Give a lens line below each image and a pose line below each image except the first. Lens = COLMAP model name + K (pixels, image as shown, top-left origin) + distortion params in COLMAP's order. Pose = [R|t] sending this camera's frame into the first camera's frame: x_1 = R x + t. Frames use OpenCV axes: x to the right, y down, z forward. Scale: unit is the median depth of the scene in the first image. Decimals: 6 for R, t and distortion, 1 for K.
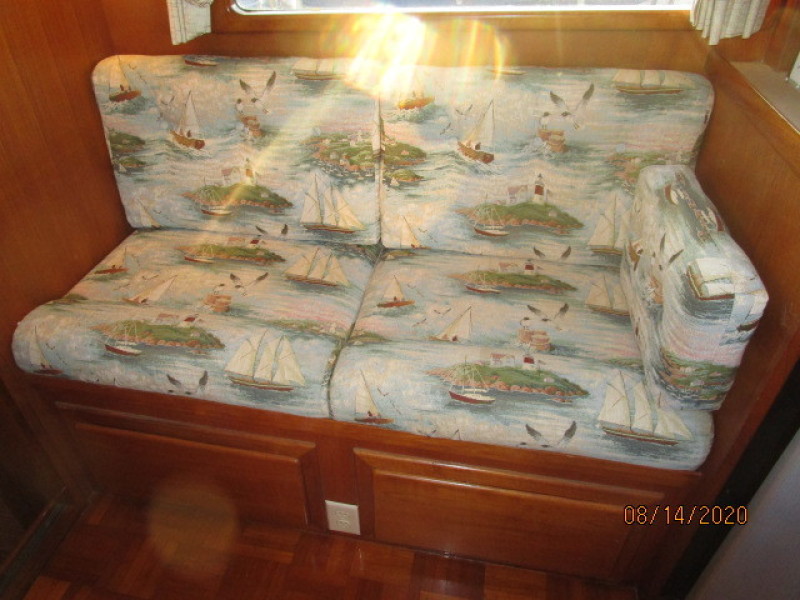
lens RADIAL K [[570.9, 0, 401.2], [0, 570.9, 298.8], [0, 0, 1]] dist [-0.029695, 0.017240]
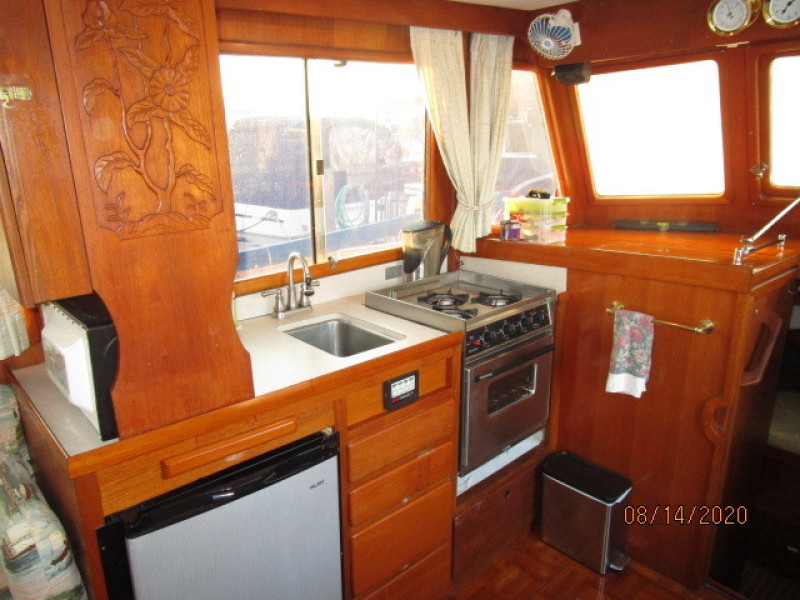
lens RADIAL K [[570.9, 0, 401.1], [0, 570.9, 300.7], [0, 0, 1]] dist [-0.029695, 0.017240]
pose [[0.605780, -0.210223, 0.767357, 0.126632], [0.487259, 0.860464, -0.148929, 0.081460], [-0.628975, 0.464120, 0.623686, -0.474428]]
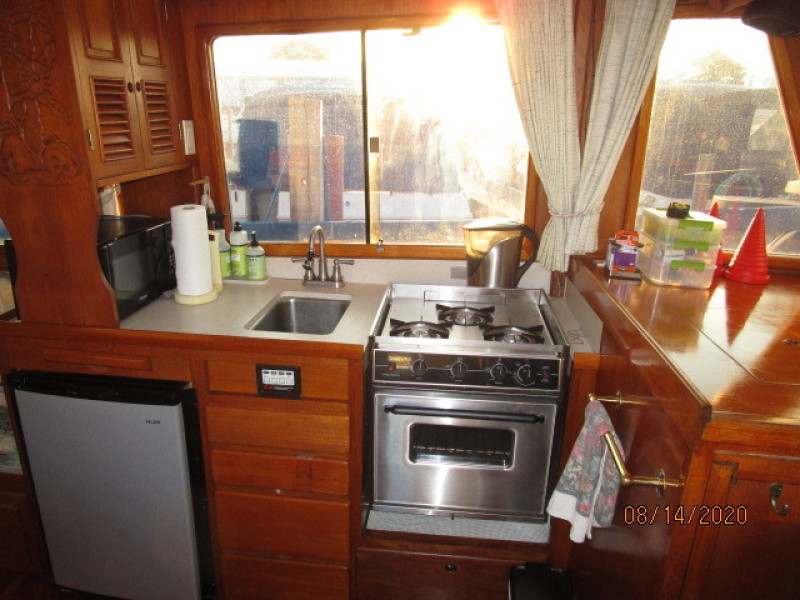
lens RADIAL K [[570.9, 0, 394.9], [0, 570.9, 298.7], [0, 0, 1]] dist [-0.029695, 0.017240]
pose [[0.998054, 0.002737, 0.062291, 1.360600], [0.017752, 0.945217, -0.325961, 0.326871], [-0.059771, 0.326432, 0.943329, -0.858631]]
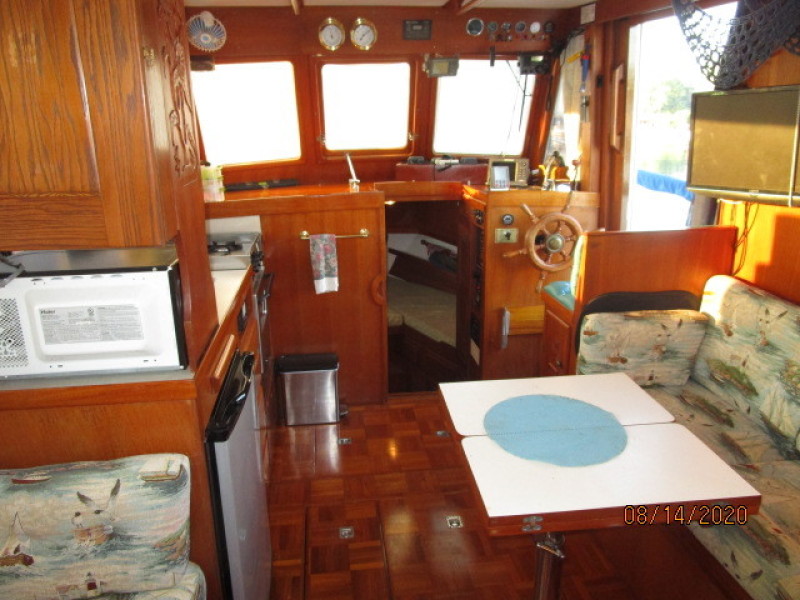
lens RADIAL K [[570.9, 0, 407.8], [0, 570.9, 310.8], [0, 0, 1]] dist [-0.029695, 0.017240]
pose [[-0.326999, -0.281797, 0.902032, -0.593893], [0.586318, 0.688090, 0.427509, -0.400566], [-0.741150, 0.668672, -0.059782, 0.230522]]
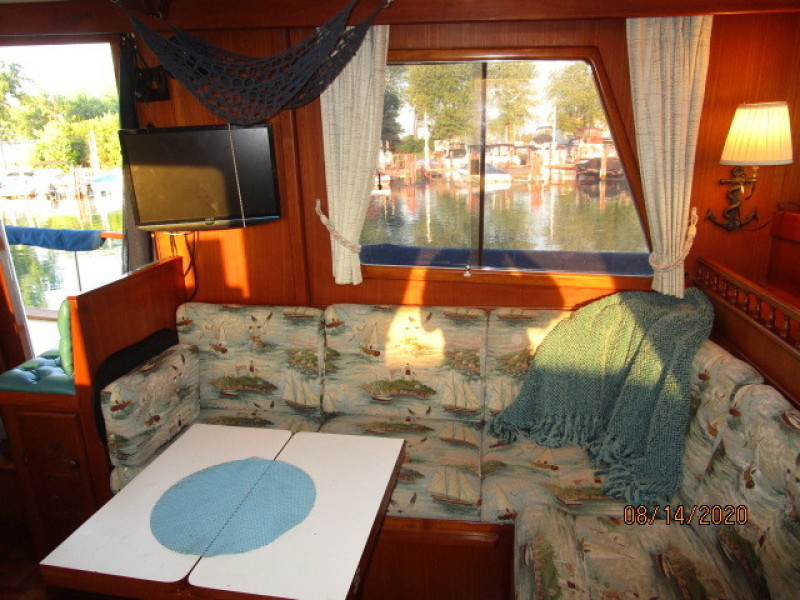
lens RADIAL K [[570.9, 0, 396.1], [0, 570.9, 295.4], [0, 0, 1]] dist [-0.029695, 0.017240]
pose [[-0.998579, 0.047881, -0.023396, 0.107187], [0.010809, 0.611870, 0.790884, -0.620895], [0.052184, 0.789507, -0.611518, 0.477596]]
